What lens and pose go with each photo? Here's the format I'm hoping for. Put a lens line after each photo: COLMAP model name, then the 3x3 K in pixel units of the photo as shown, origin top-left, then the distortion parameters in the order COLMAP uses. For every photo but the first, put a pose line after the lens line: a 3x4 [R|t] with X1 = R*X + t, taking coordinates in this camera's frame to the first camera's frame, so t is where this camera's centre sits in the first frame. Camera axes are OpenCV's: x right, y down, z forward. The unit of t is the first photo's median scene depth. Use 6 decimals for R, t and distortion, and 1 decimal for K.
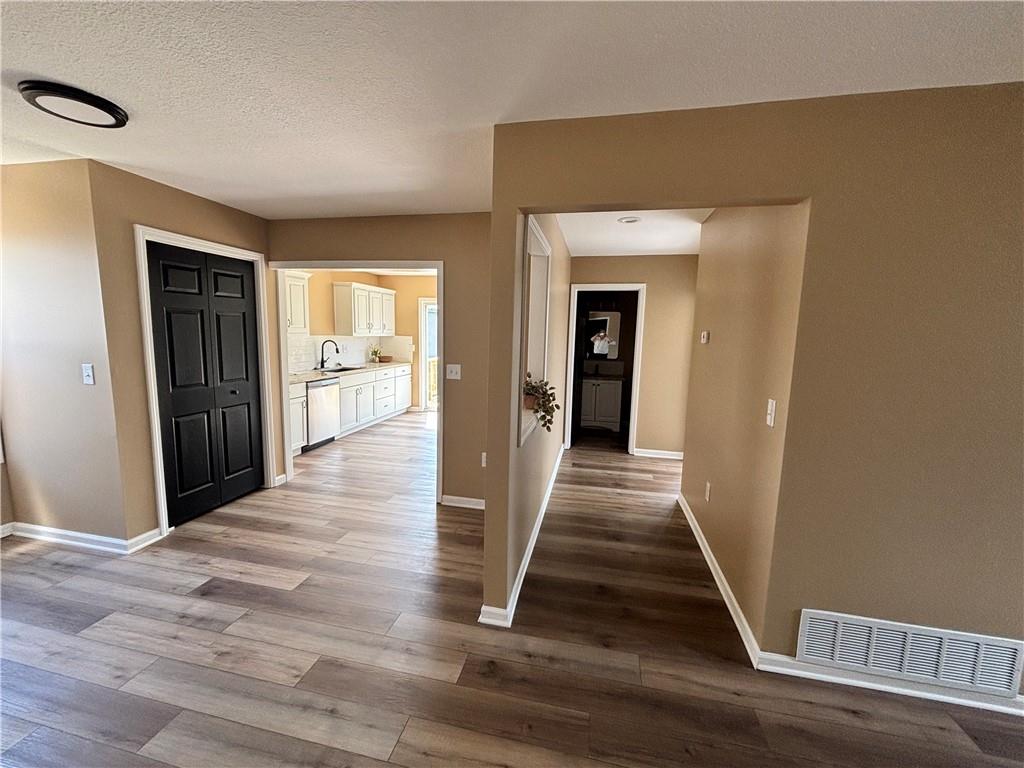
lens RADIAL K [[417.9, 0, 507.3], [0, 417.9, 378.9], [0, 0, 1]] dist [0.002919, 0.000497]
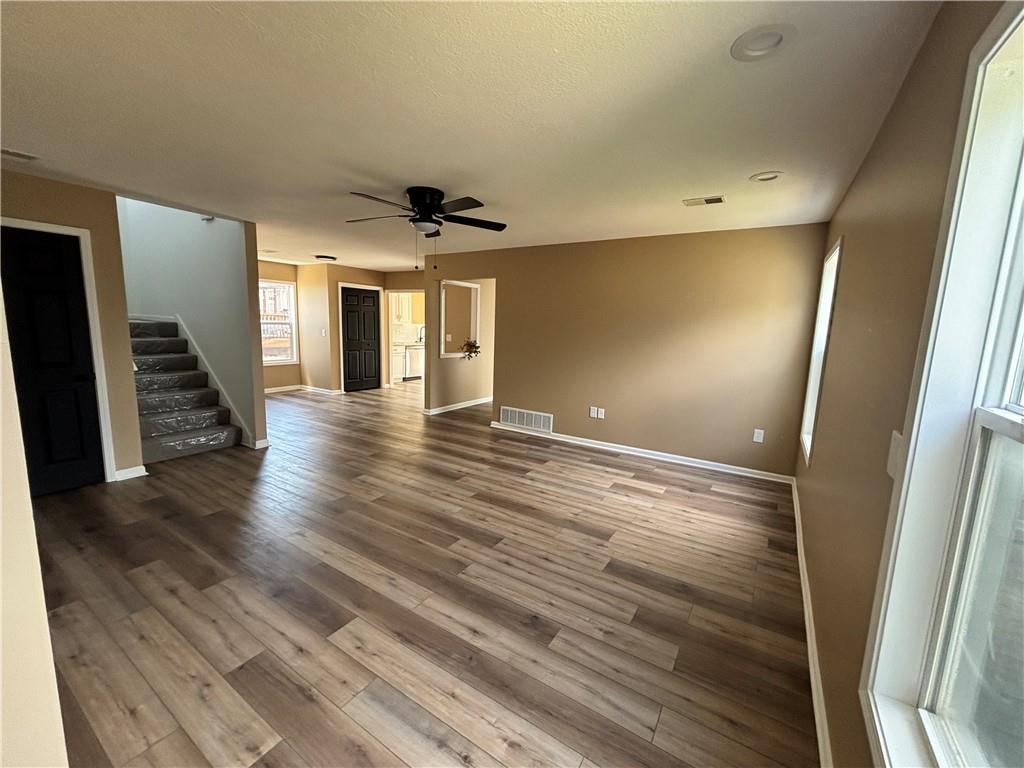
lens RADIAL K [[417.9, 0, 515.8], [0, 417.9, 385.8], [0, 0, 1]] dist [0.002919, 0.000497]
pose [[0.939762, 0.060924, -0.336357, 1.136603], [-0.056433, 0.998139, 0.023121, 0.194865], [0.337139, -0.002747, 0.941451, -1.165938]]
